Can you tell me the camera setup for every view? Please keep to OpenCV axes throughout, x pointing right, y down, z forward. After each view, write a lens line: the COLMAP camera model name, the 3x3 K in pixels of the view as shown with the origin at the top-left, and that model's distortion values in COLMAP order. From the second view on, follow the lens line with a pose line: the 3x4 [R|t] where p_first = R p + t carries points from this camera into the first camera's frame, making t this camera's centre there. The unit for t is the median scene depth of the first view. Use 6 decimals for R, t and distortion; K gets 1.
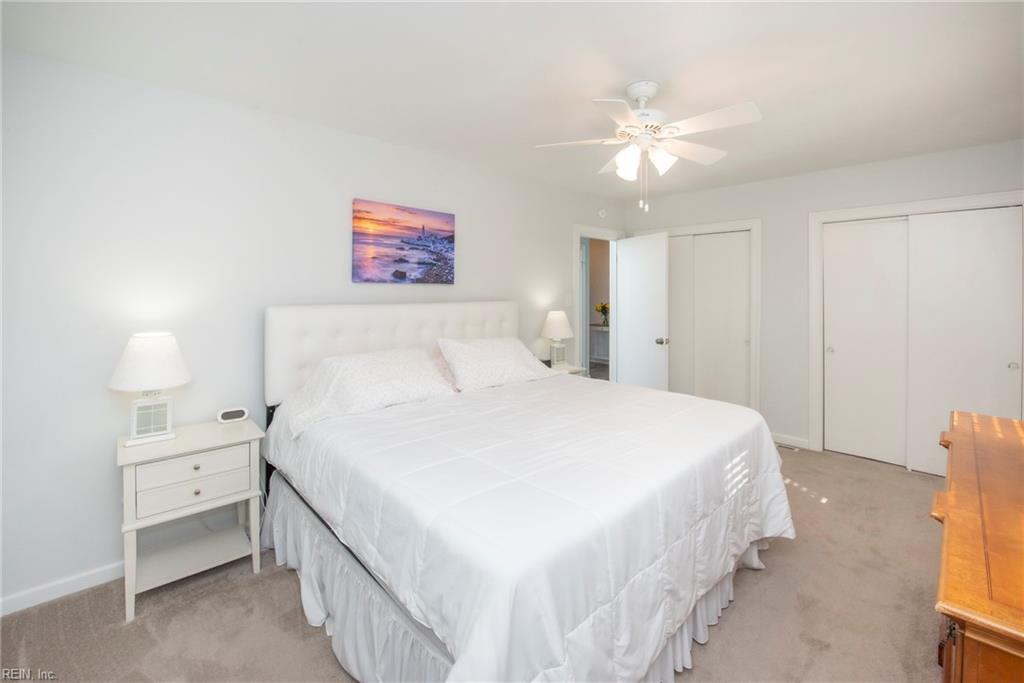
lens RADIAL K [[428.9, 0, 474.9], [0, 428.9, 284.4], [0, 0, 1]] dist [-0.012299, -0.003375]
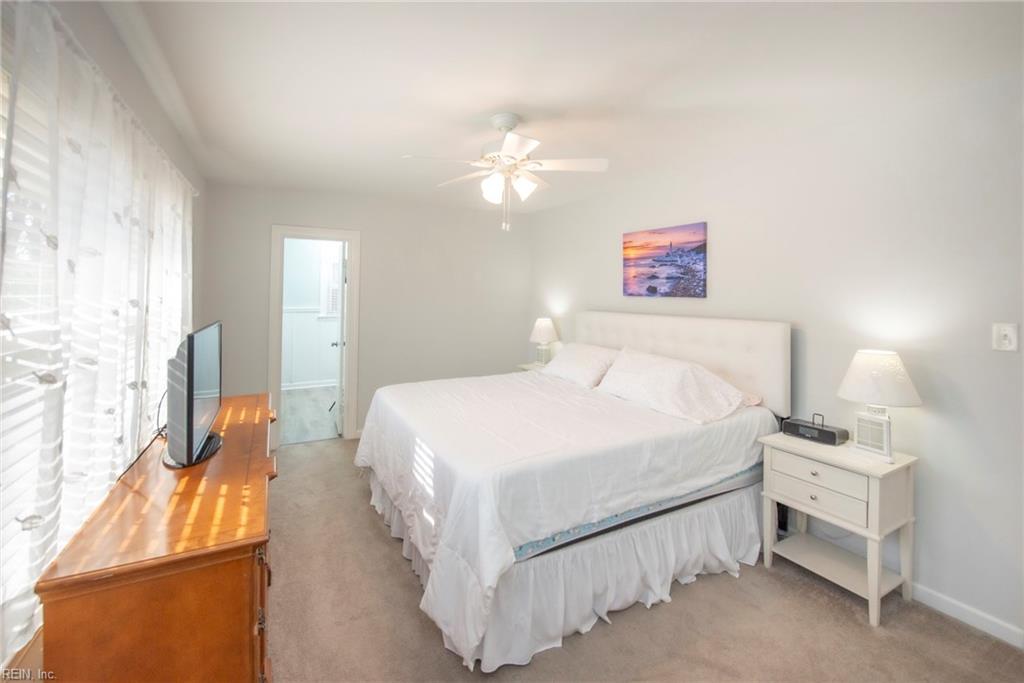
lens RADIAL K [[428.9, 0, 490.7], [0, 428.9, 296.5], [0, 0, 1]] dist [-0.012299, -0.003375]
pose [[-0.226557, -0.007507, -0.973969, 1.017328], [-0.010017, 0.999935, -0.005377, 0.006768], [0.973946, 0.008538, -0.226617, 0.818360]]
